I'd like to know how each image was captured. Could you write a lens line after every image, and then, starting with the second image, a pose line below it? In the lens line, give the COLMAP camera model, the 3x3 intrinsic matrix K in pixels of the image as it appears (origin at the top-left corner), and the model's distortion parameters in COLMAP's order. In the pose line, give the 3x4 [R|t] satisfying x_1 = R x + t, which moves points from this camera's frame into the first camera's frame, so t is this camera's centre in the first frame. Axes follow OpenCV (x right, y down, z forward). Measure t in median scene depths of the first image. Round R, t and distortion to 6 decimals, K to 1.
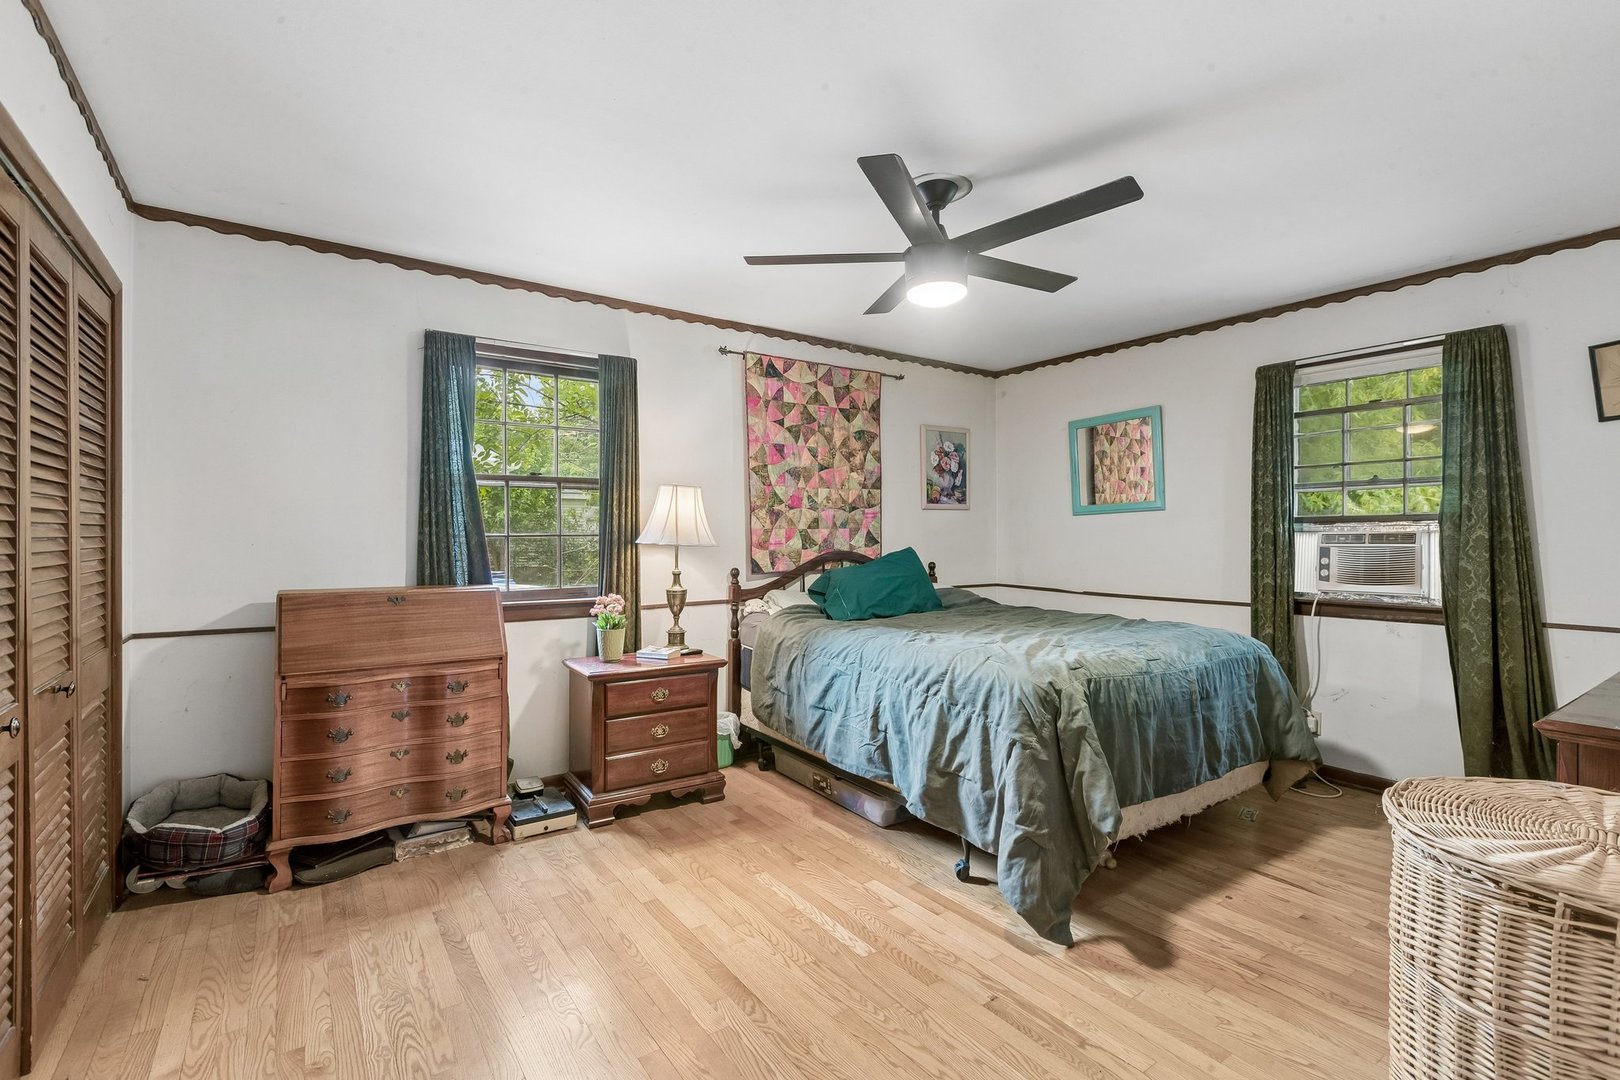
lens RADIAL K [[733.8, 0, 806.6], [0, 733.8, 529.7], [0, 0, 1]] dist [-0.003236, 0.001767]
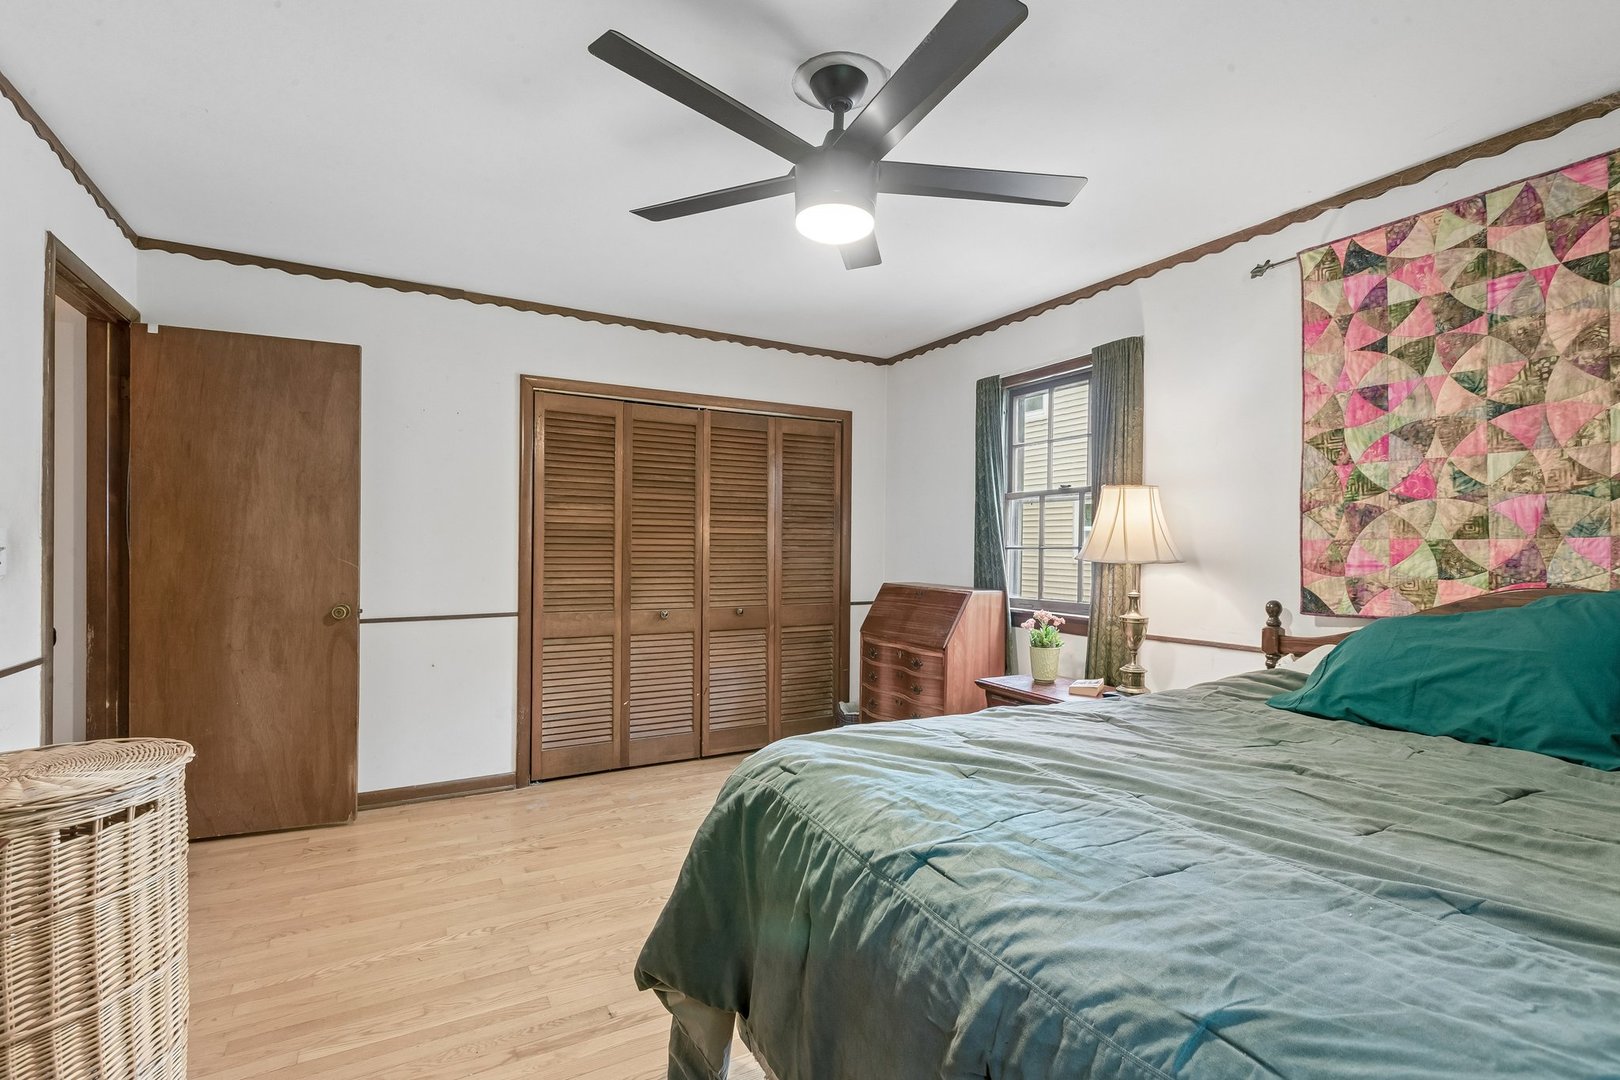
lens RADIAL K [[733.8, 0, 807.8], [0, 733.8, 549.4], [0, 0, 1]] dist [-0.003236, 0.001767]
pose [[-0.102750, 0.006843, -0.994684, 0.553365], [0.000901, 0.999977, 0.006787, 0.002317], [0.994707, -0.000199, -0.102753, 0.625965]]
